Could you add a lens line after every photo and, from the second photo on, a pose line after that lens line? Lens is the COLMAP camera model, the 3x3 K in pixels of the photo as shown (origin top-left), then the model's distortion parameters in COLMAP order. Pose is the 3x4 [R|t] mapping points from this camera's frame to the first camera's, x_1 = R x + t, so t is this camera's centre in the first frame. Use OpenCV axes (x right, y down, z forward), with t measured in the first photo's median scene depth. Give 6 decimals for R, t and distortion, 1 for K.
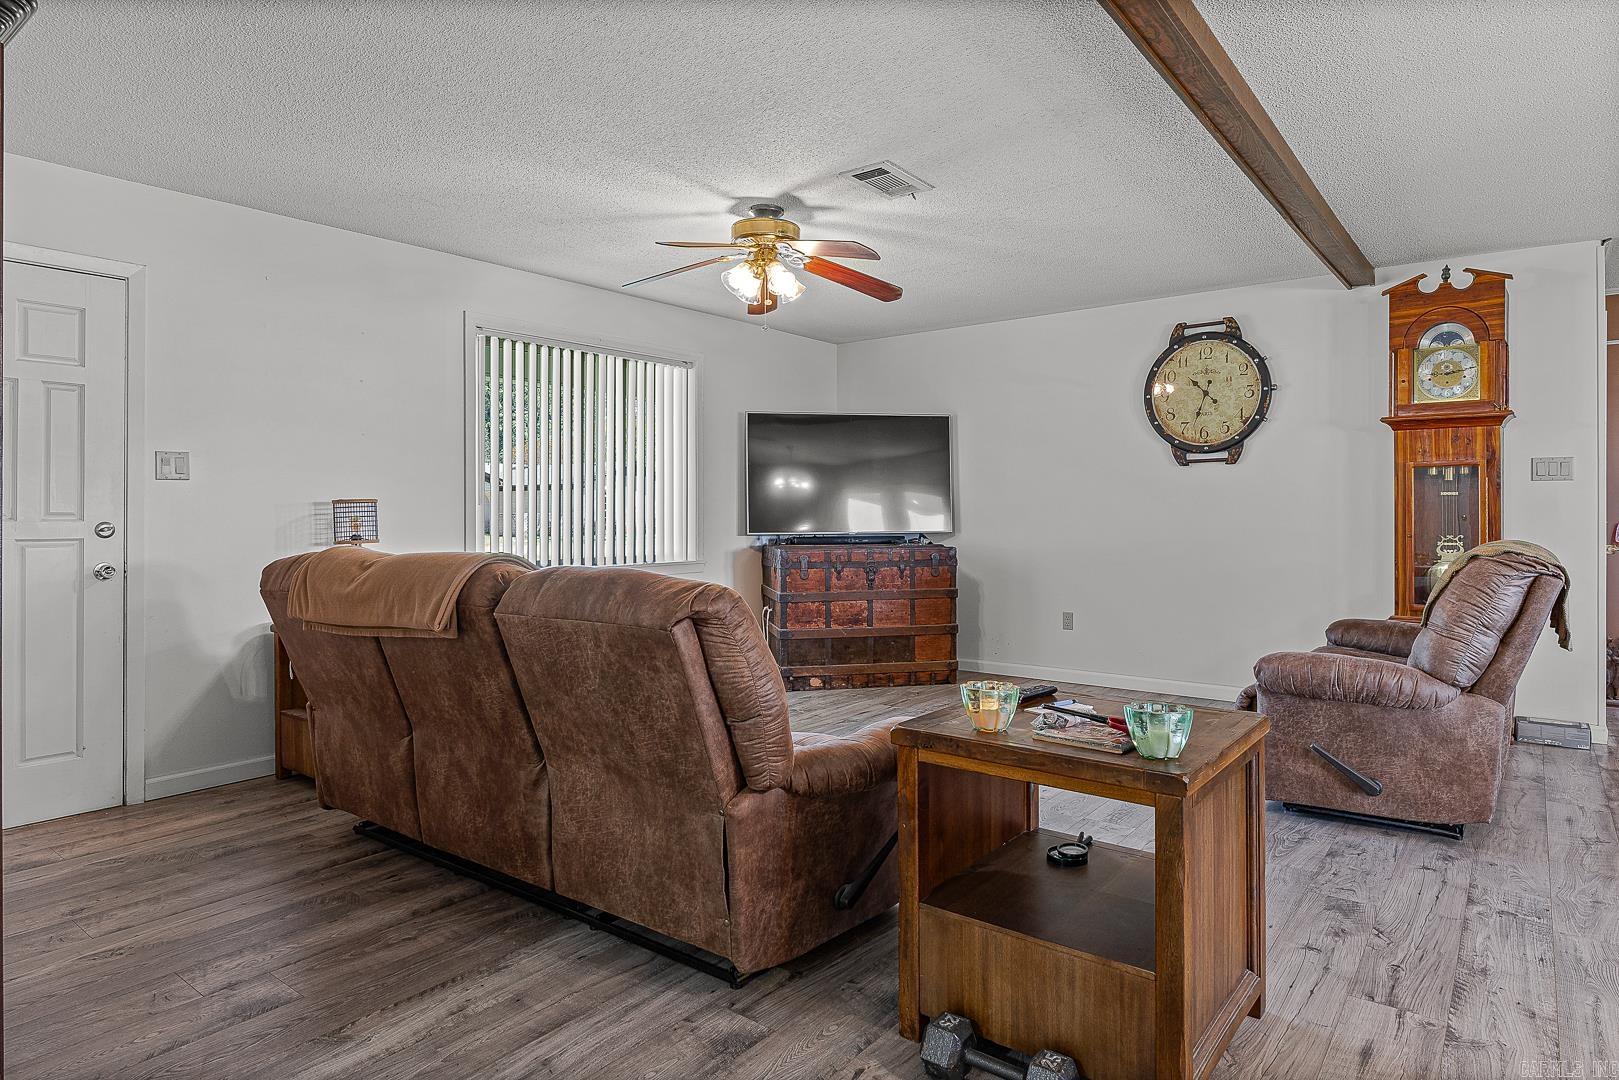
lens RADIAL K [[920.3, 0, 835.9], [0, 920.3, 511.1], [0, 0, 1]] dist [-0.008656, 0.000957]
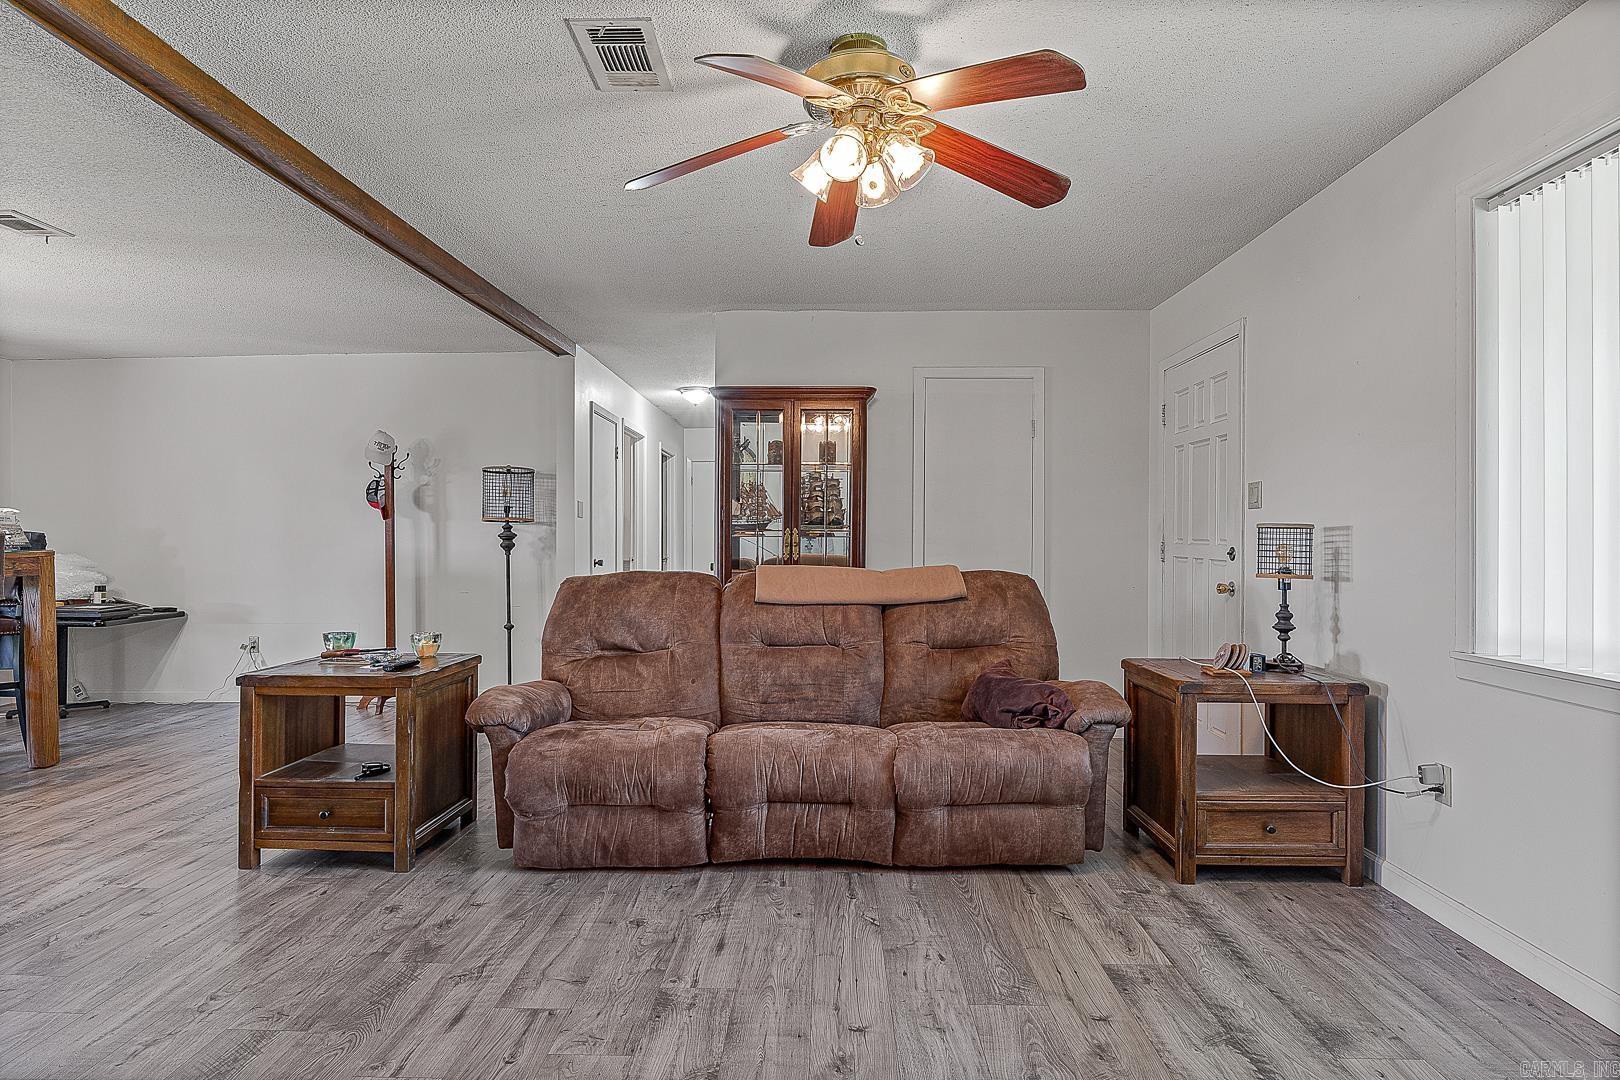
lens RADIAL K [[920.8, 0, 811.3], [0, 920.8, 531.5], [0, 0, 1]] dist [-0.008656, 0.000957]
pose [[-0.815272, -0.001512, -0.579076, 0.375959], [0.001233, 0.999990, -0.004346, -0.002909], [0.579076, -0.004257, -0.815262, 1.814922]]
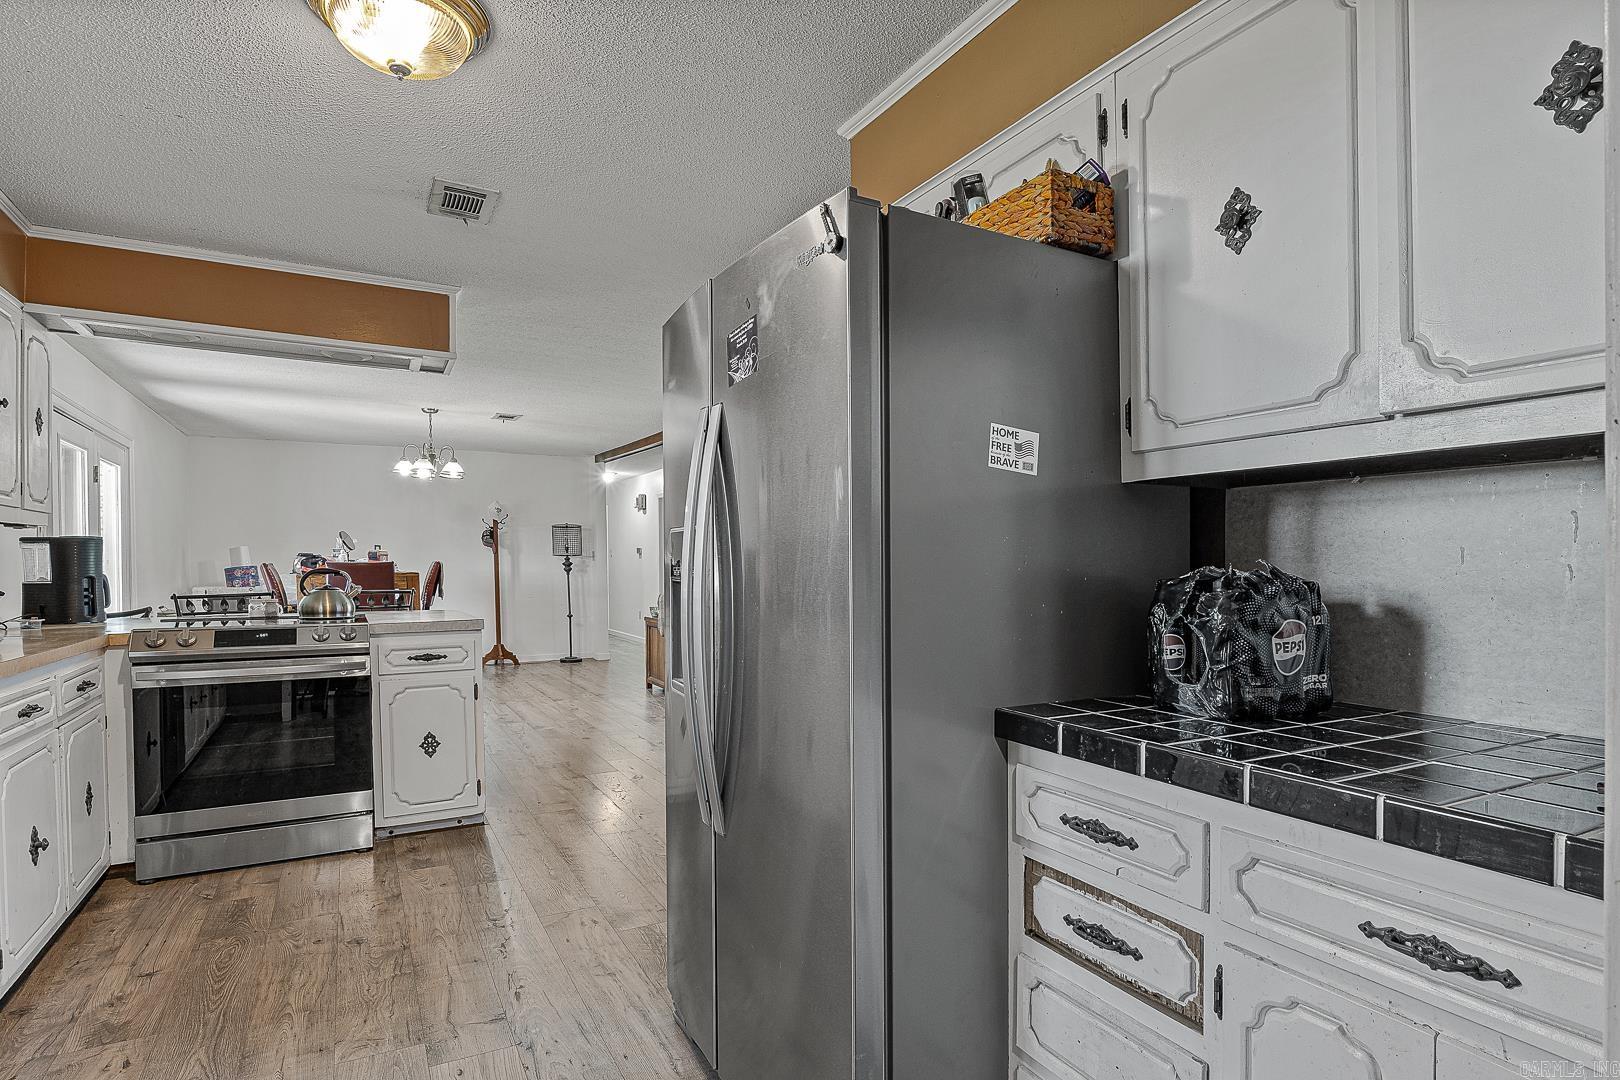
lens RADIAL K [[845.9, 0, 814.8], [0, 845.9, 582.9], [0, 0, 1]] dist [-0.005268, -0.001624]
pose [[-0.399911, 0.018516, -0.916367, 2.526139], [-0.006853, 0.999708, 0.023190, -0.012357], [0.916528, 0.015554, -0.399667, 1.963953]]
